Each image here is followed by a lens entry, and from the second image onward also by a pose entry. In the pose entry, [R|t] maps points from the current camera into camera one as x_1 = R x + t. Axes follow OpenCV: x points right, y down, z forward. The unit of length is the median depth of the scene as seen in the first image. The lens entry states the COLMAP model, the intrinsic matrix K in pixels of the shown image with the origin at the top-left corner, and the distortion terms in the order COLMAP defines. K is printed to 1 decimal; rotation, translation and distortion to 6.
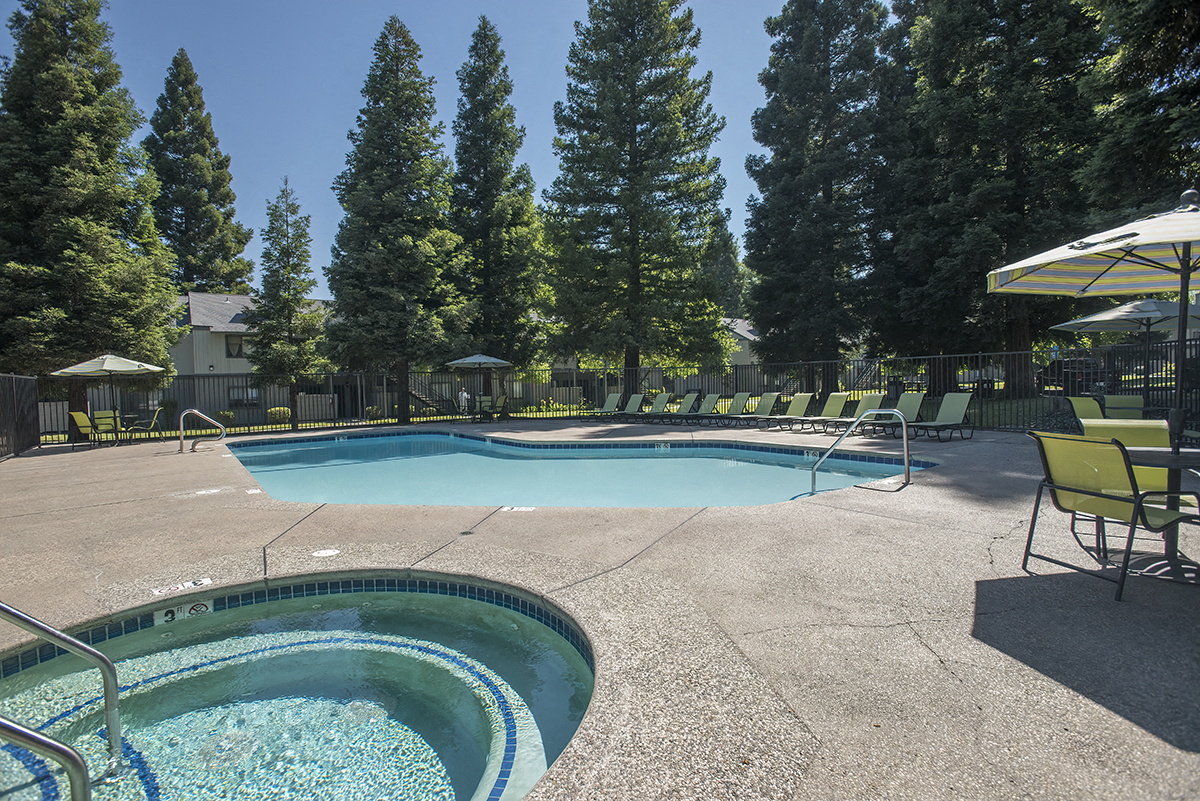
lens RADIAL K [[599.0, 0, 600.0], [0, 599.0, 400.5], [0, 0, 1]] dist [-0.001530, -0.000025]
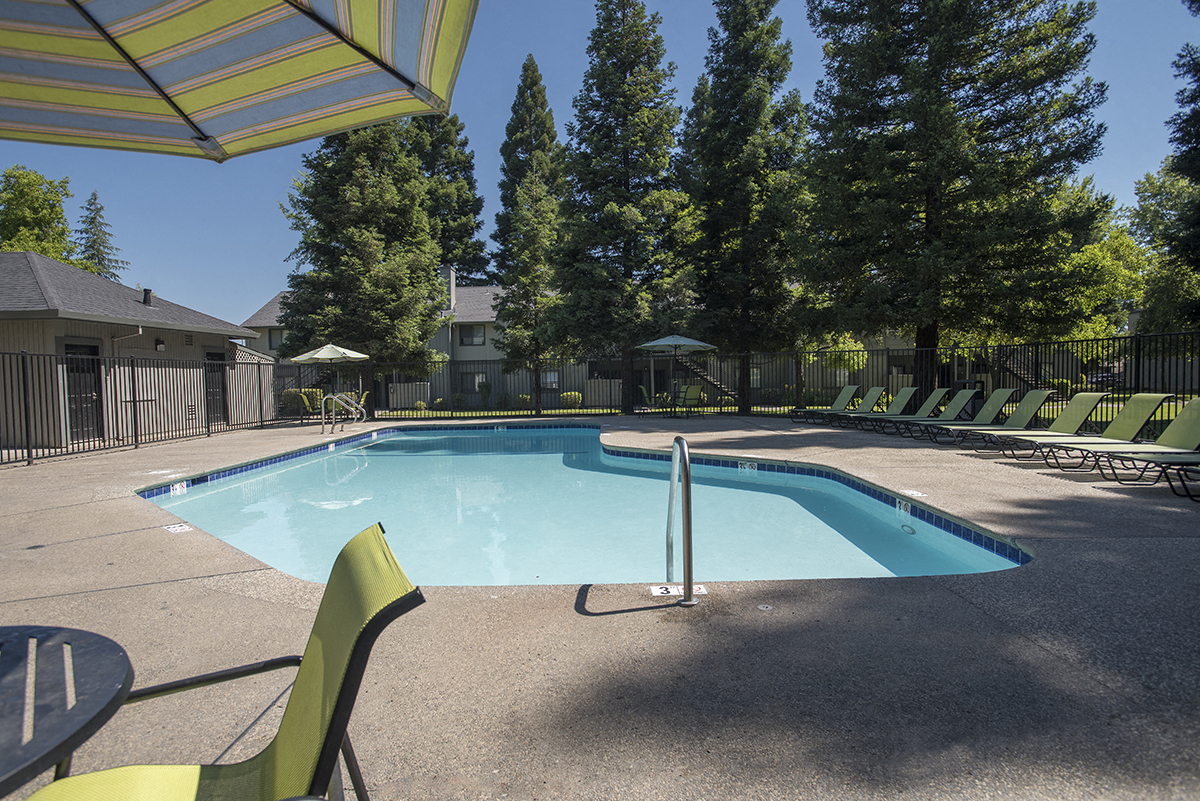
lens RADIAL K [[681.3, 0, 600.0], [0, 681.3, 400.5], [0, 0, 1]] dist [-0.024467, 0.000274]
pose [[0.811892, 0.031383, -0.582964, 0.255172], [-0.018563, 0.999437, 0.027950, -0.010558], [0.583513, -0.011871, 0.812017, 0.165548]]
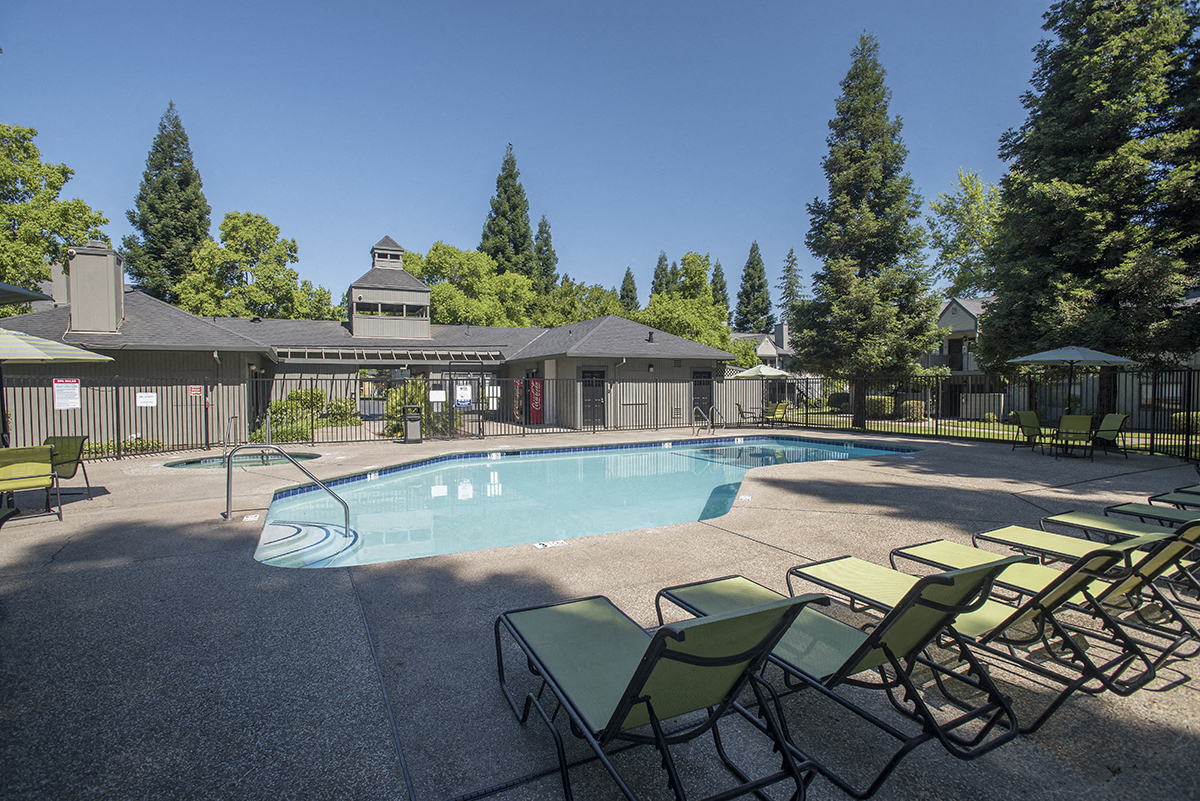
lens RADIAL K [[599.0, 0, 600.0], [0, 599.0, 400.5], [0, 0, 1]] dist [-0.001530, -0.000025]
pose [[-0.141112, 0.049601, -0.988750, 0.455206], [-0.020789, 0.998375, 0.053051, -0.041096], [0.989775, 0.028041, -0.139852, 0.570591]]
